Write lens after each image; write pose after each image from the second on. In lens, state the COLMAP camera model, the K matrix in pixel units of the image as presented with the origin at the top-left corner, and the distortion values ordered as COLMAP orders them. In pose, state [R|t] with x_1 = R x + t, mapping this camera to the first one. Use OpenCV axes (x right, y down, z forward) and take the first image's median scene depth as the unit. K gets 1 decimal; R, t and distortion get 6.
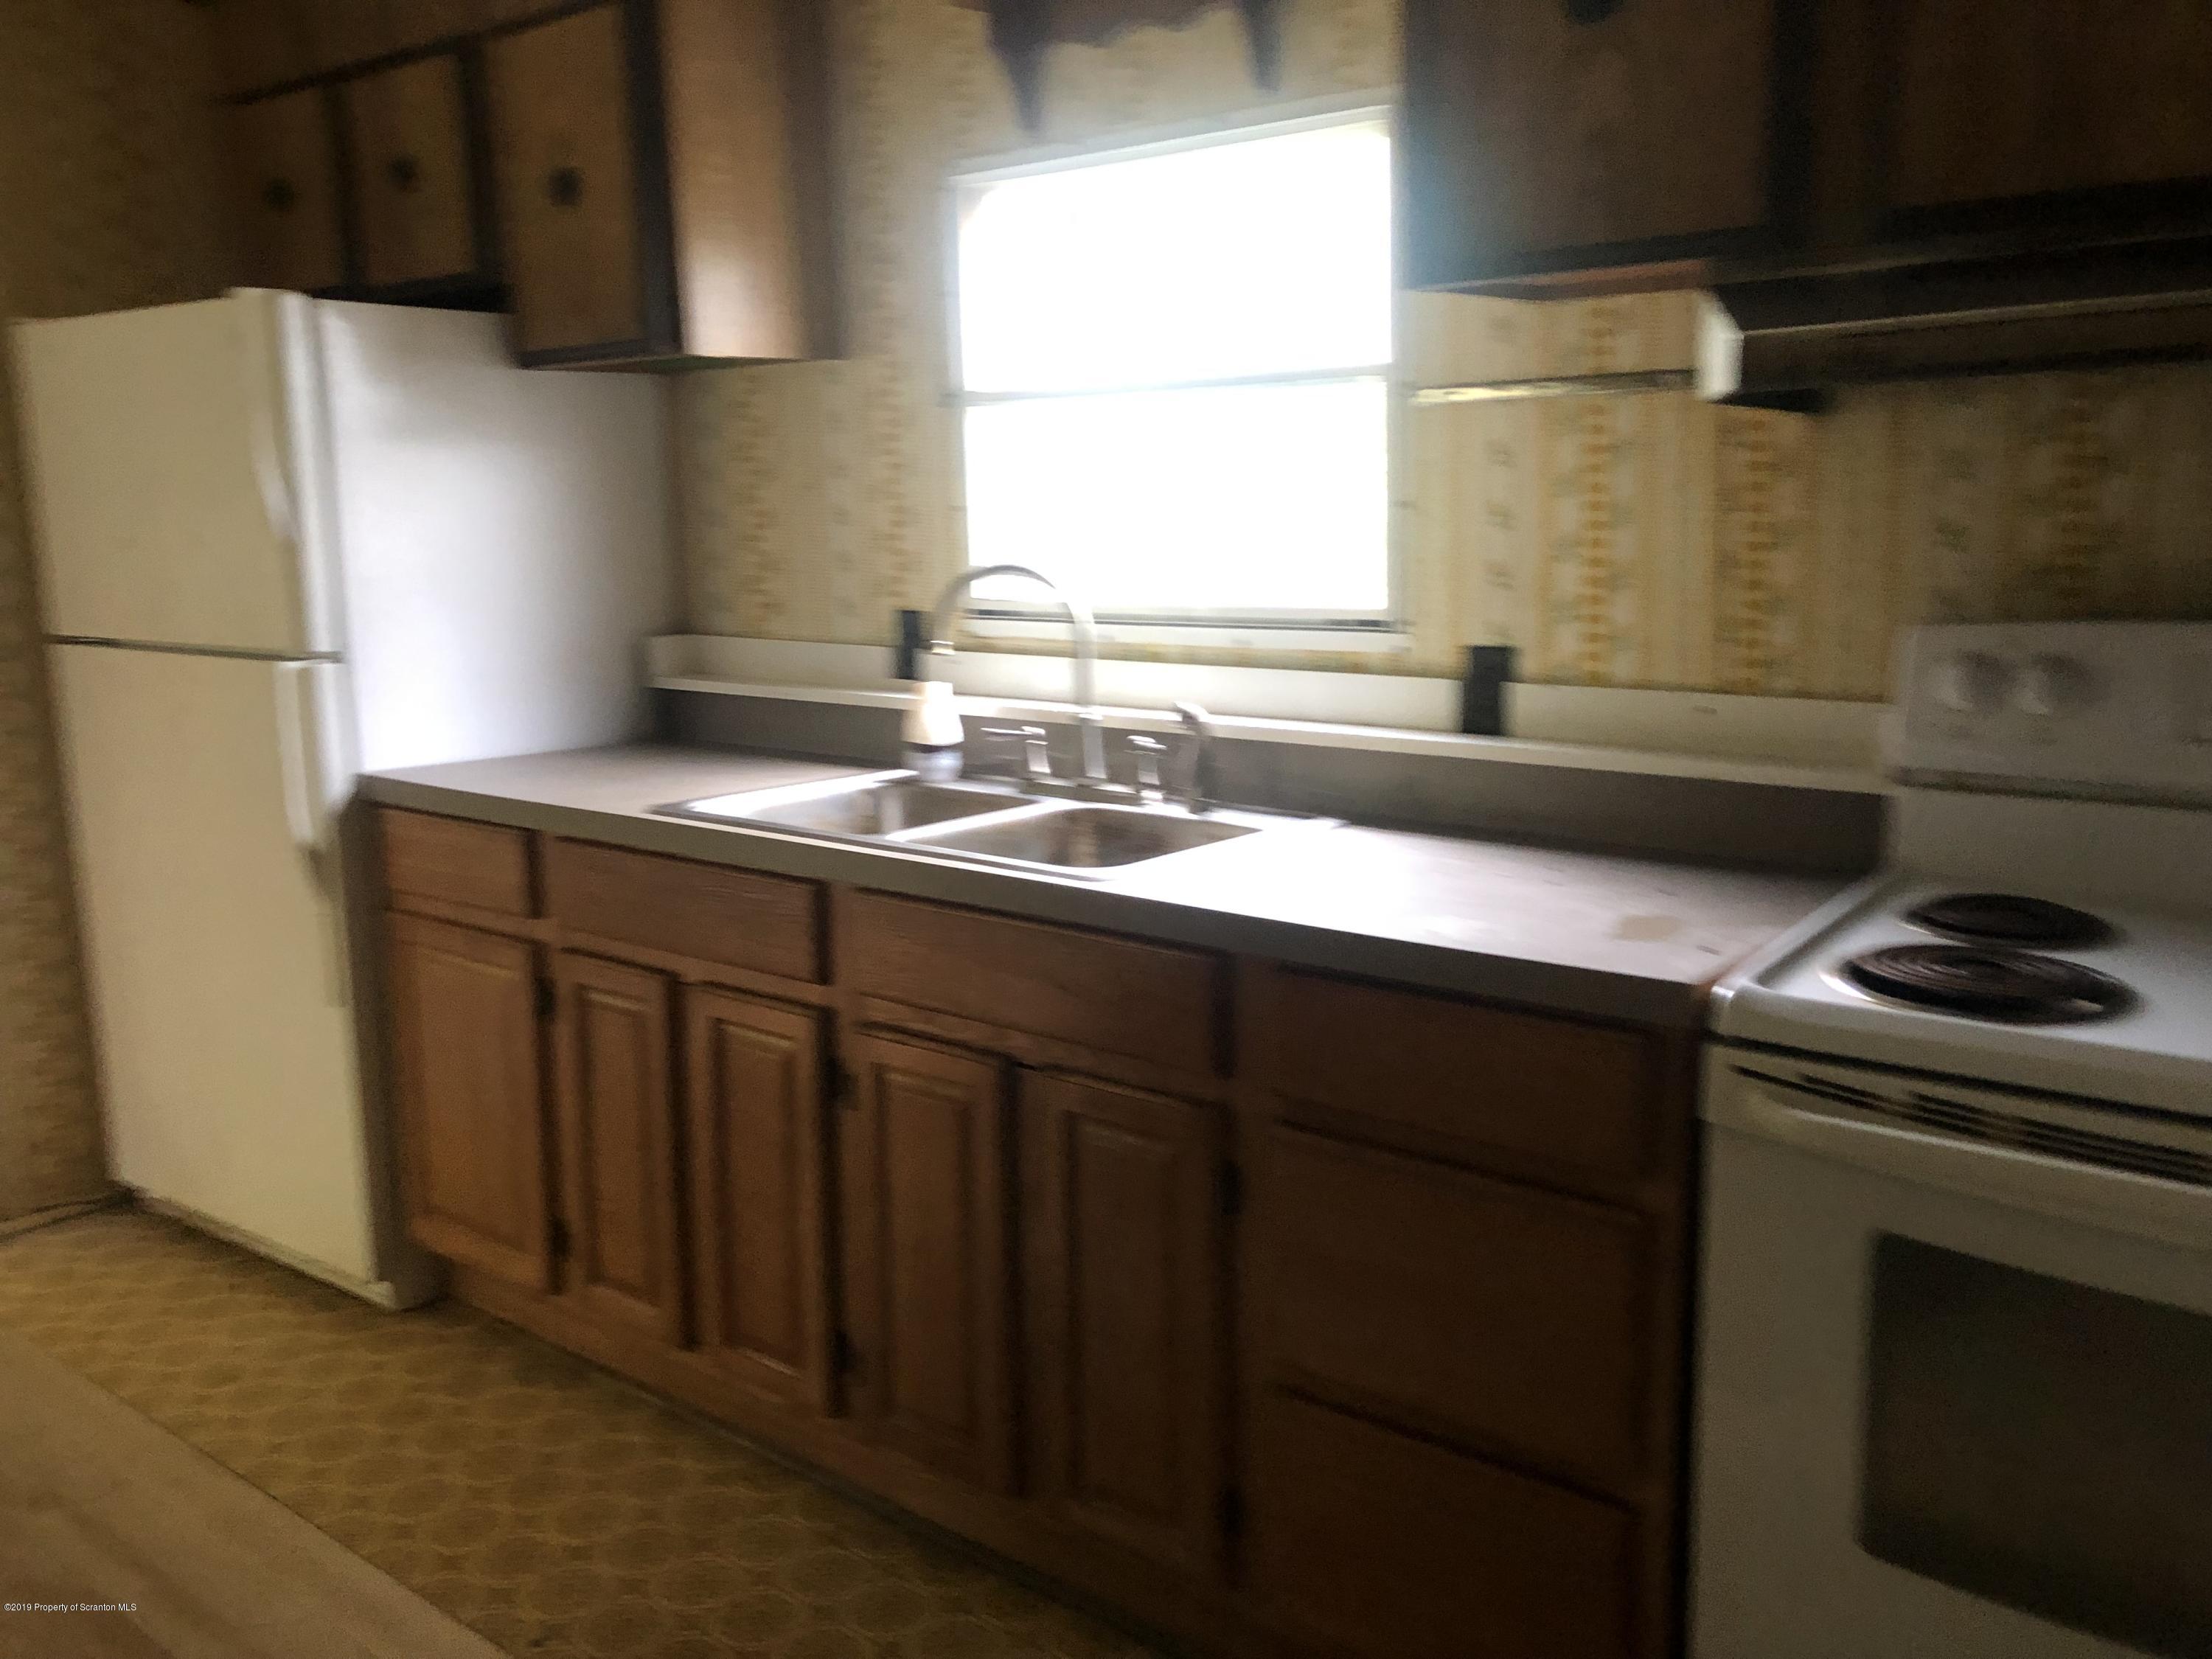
lens RADIAL K [[1826.9, 0, 1106.7], [0, 1826.9, 830.7], [0, 0, 1]] dist [-0.003594, 0.028111]
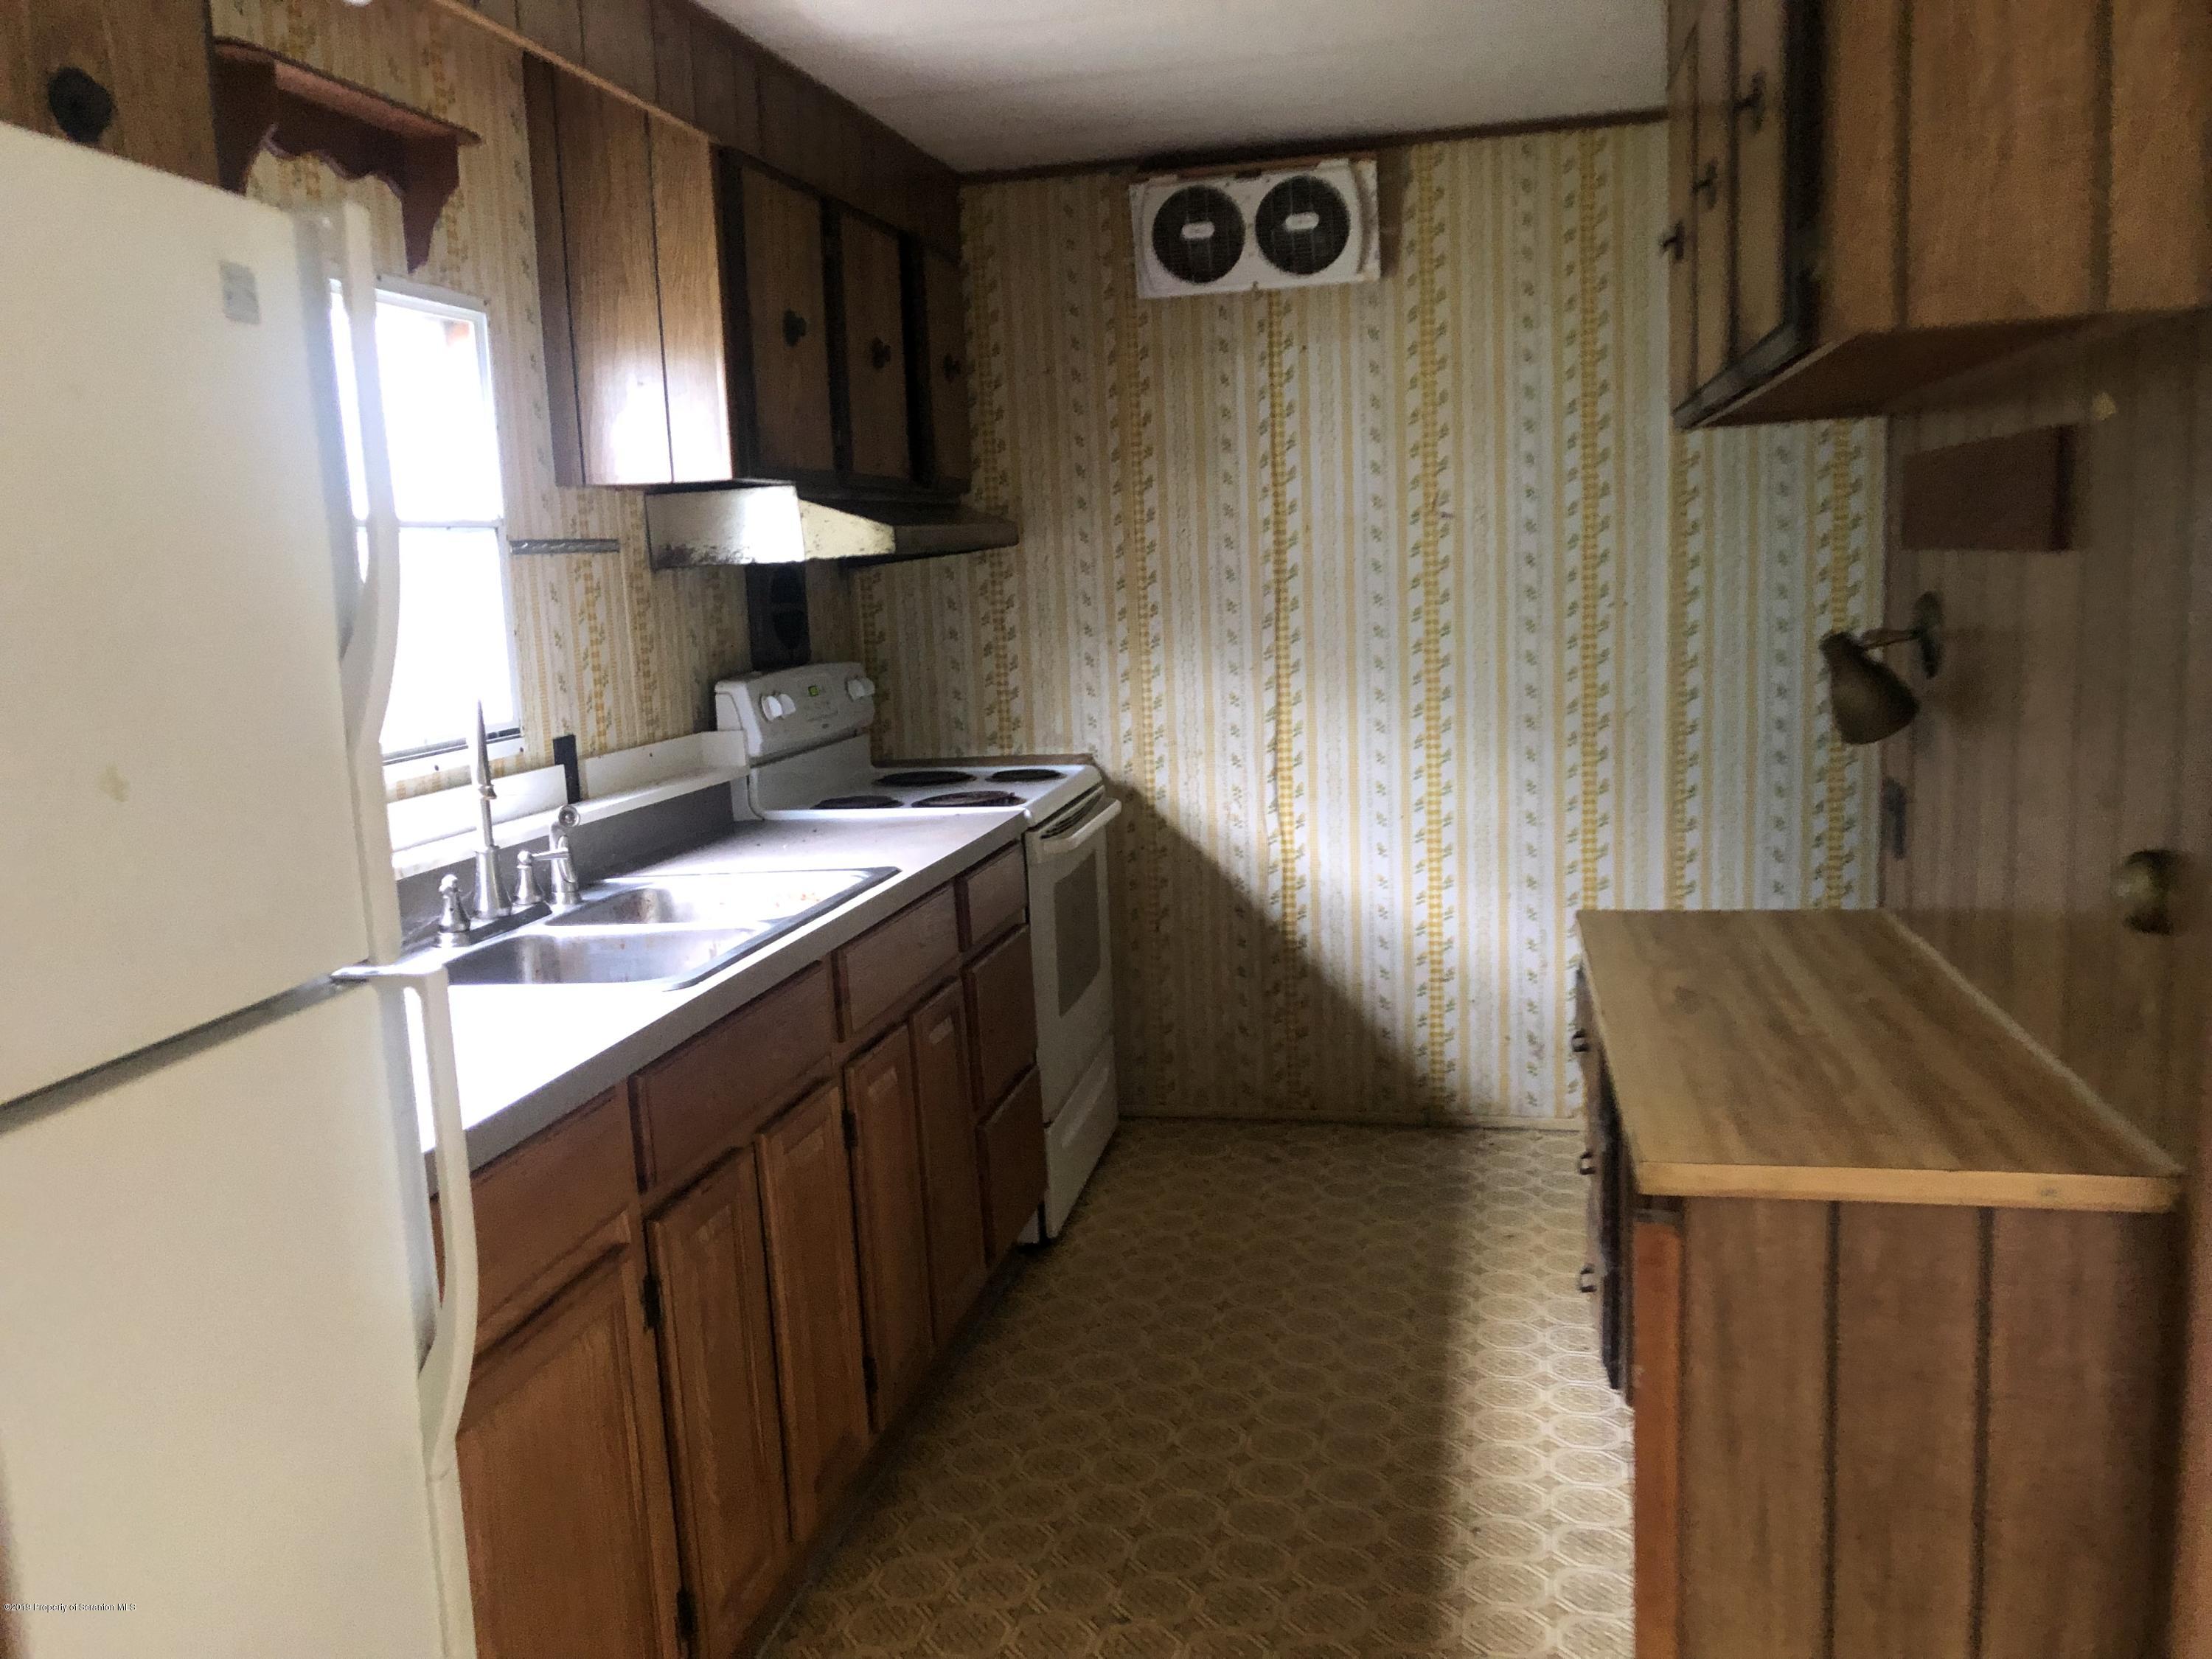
lens RADIAL K [[1826.9, 0, 1106.1], [0, 1826.9, 831.8], [0, 0, 1]] dist [-0.003594, 0.028111]
pose [[-0.453529, -0.095244, 0.886138, -1.179035], [0.206518, 0.955981, 0.208448, -0.236406], [-0.866984, 0.277541, -0.413895, 1.261086]]
